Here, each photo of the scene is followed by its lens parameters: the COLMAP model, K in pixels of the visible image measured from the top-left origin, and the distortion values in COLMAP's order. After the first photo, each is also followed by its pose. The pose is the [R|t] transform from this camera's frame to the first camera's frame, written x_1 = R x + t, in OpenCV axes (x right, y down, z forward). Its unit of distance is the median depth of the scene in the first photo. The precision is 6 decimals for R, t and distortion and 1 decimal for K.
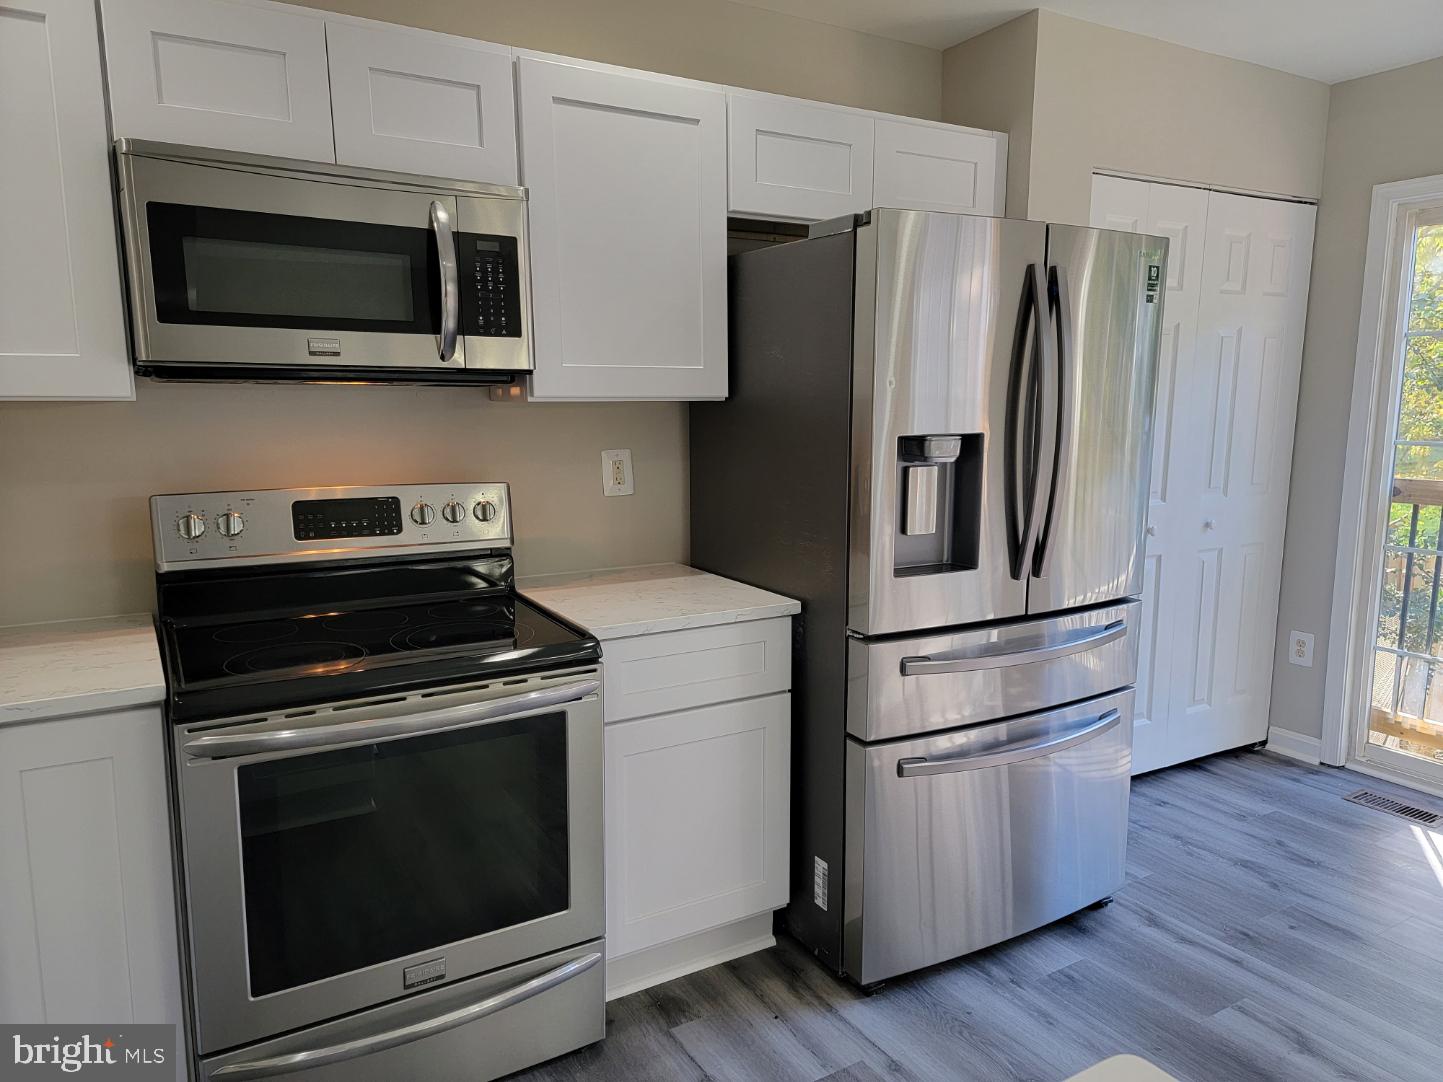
lens RADIAL K [[995.5, 0, 721.5], [0, 995.5, 541.0], [0, 0, 1]] dist [0.023271, -0.000592]
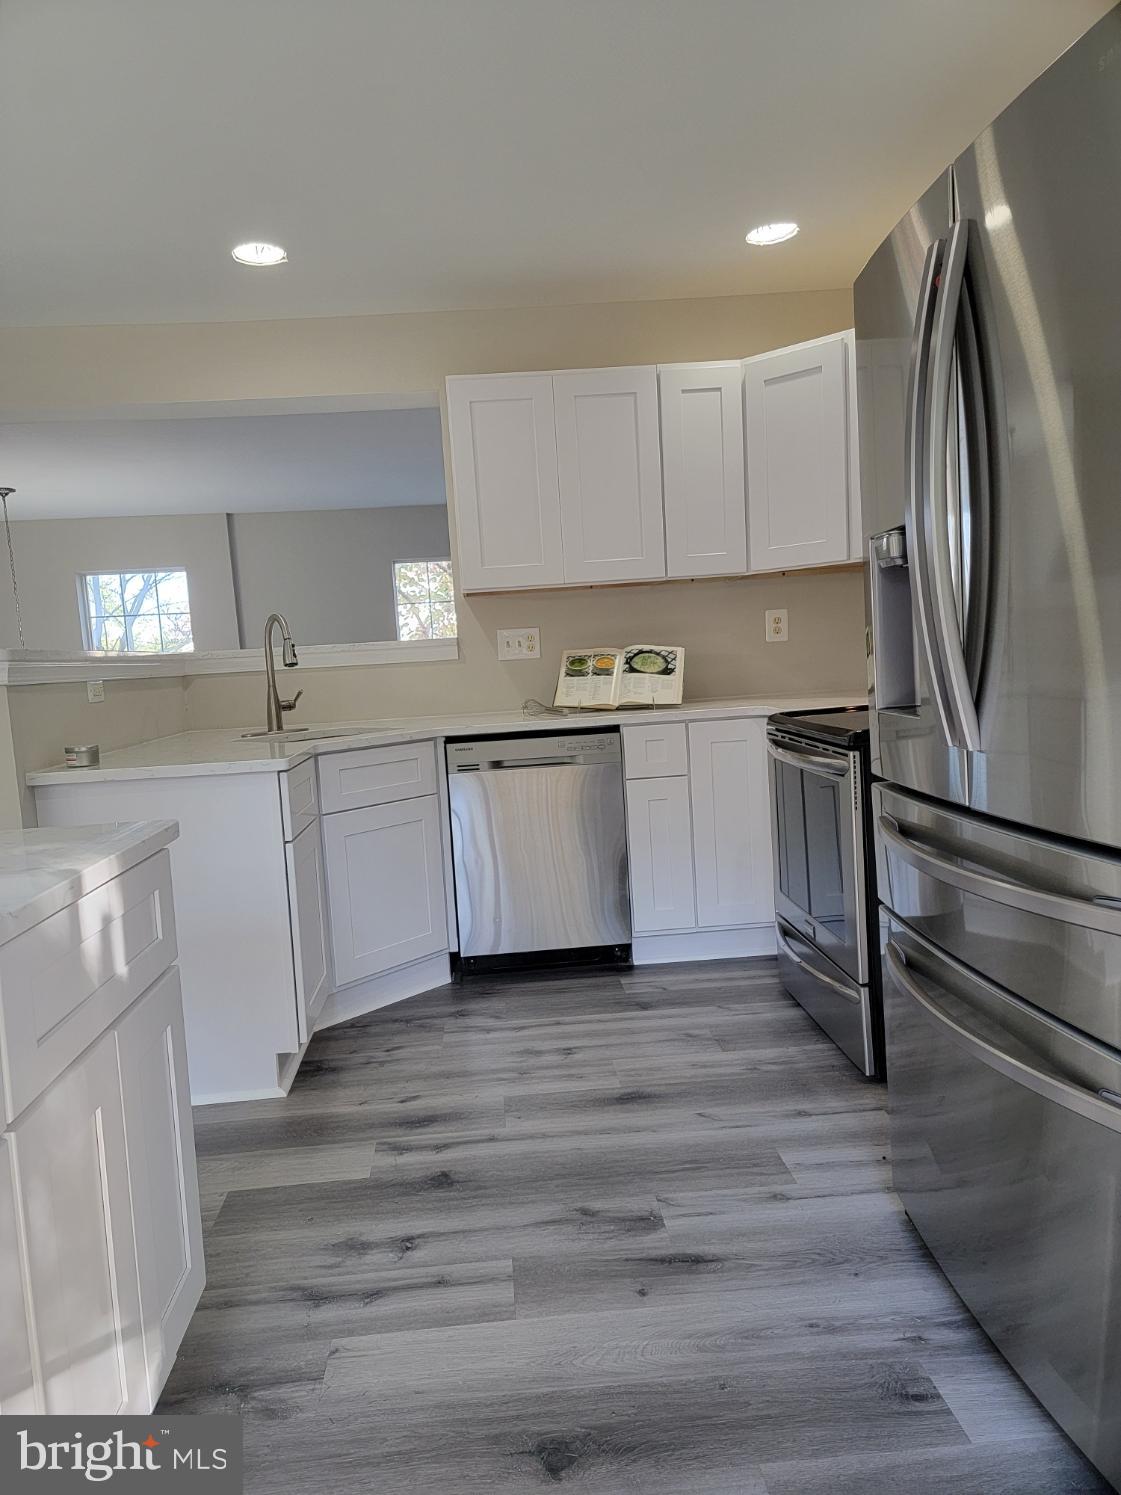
lens RADIAL K [[1088.9, 0, 560.5], [0, 1088.9, 747.5], [0, 0, 1]] dist [0.172285, -0.000392]
pose [[-0.457654, 0.108278, -0.882513, 1.159452], [-0.064073, 0.985960, 0.154197, -0.064610], [0.886819, 0.127114, -0.444291, 1.202951]]
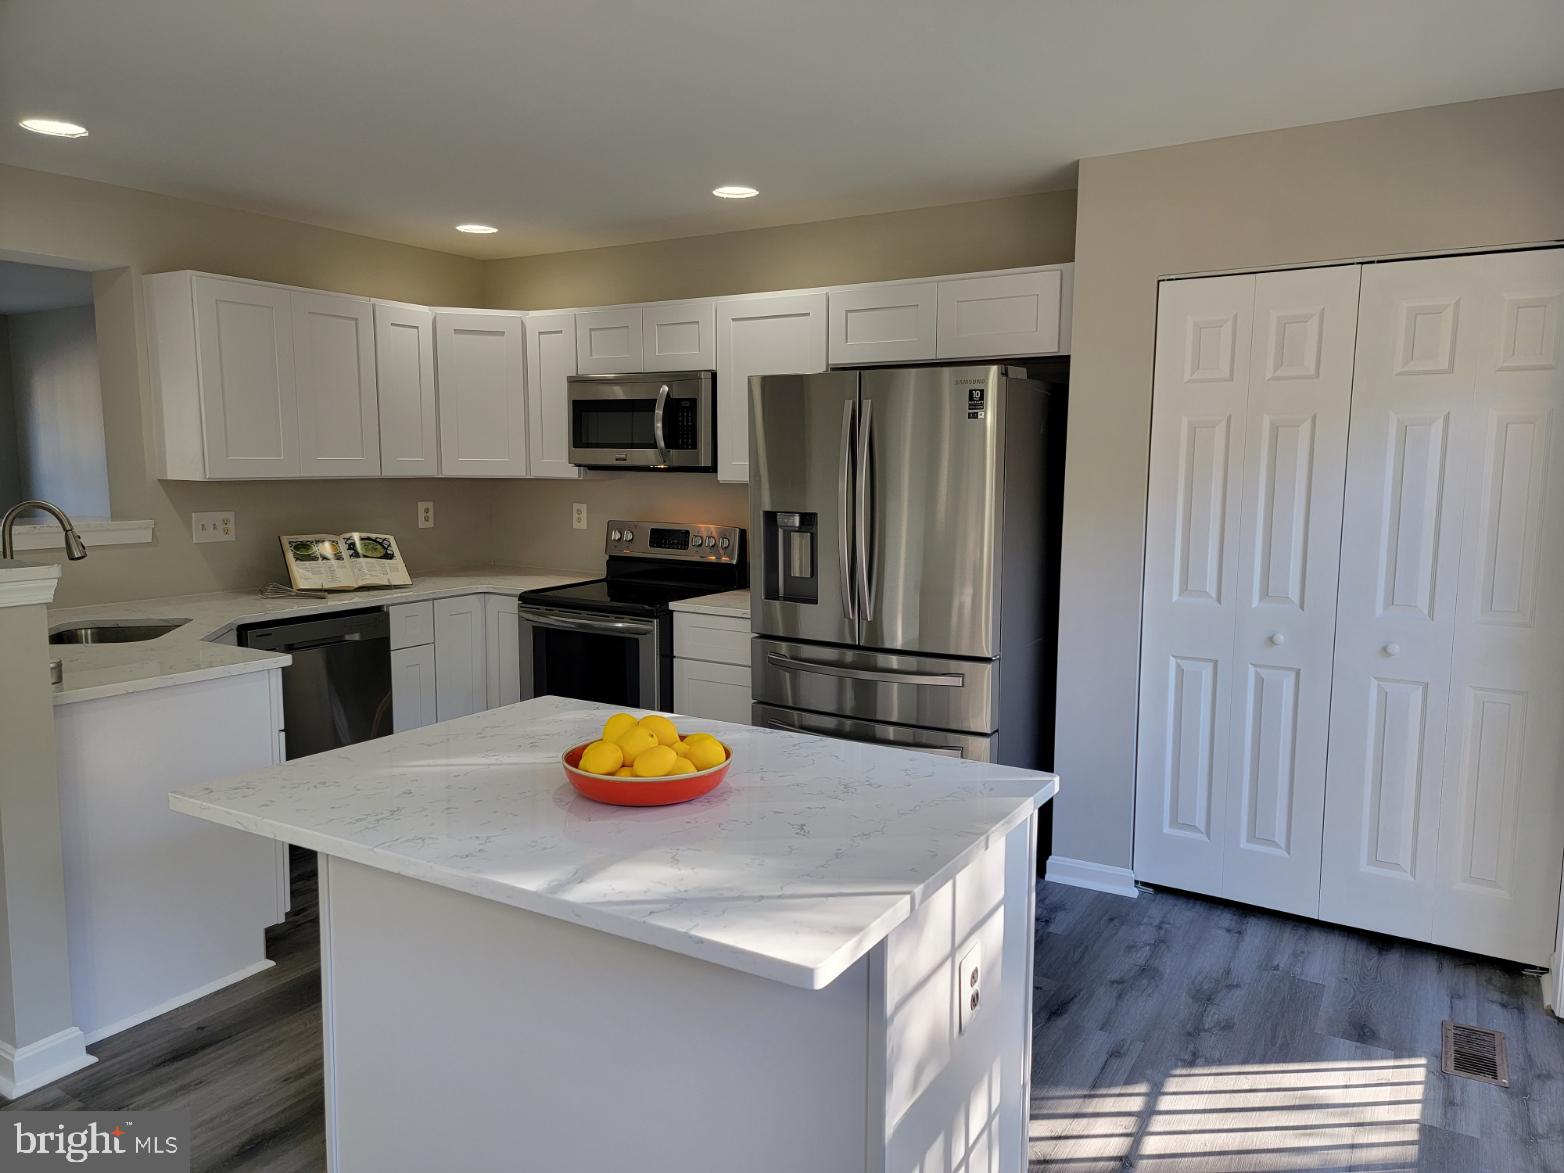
lens RADIAL K [[1055.8, 0, 811.4], [0, 1055.8, 582.9], [0, 0, 1]] dist [0.053052, -0.001257]
pose [[0.485112, 0.110817, -0.867402, 1.677355], [-0.133610, 0.989684, 0.051716, -0.087000], [0.864185, 0.090806, 0.494913, 0.216888]]
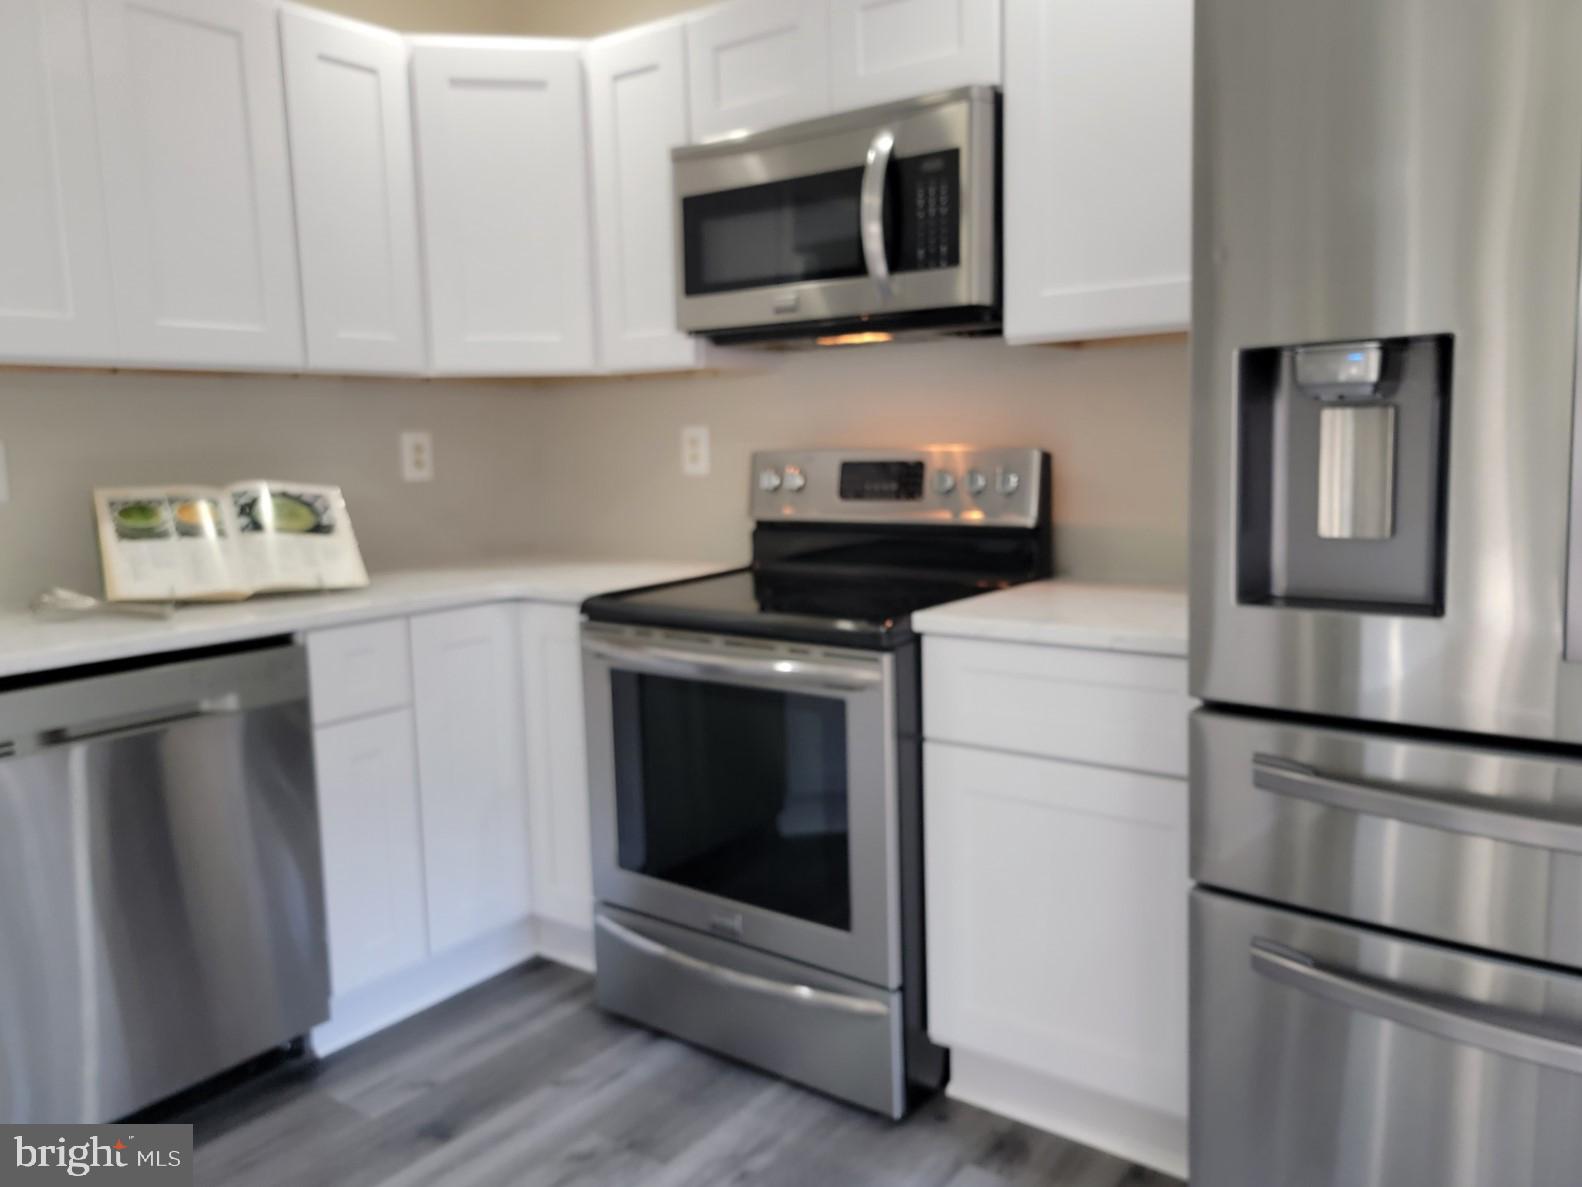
lens RADIAL K [[1192.7, 0, 797.9], [0, 1192.7, 581.6], [0, 0, 1]] dist [0.026424, 0.000511]
pose [[0.384504, 0.102563, -0.917408, 0.694674], [-0.105838, 0.992153, 0.066560, 0.005388], [0.917036, 0.071504, 0.392342, 0.500721]]
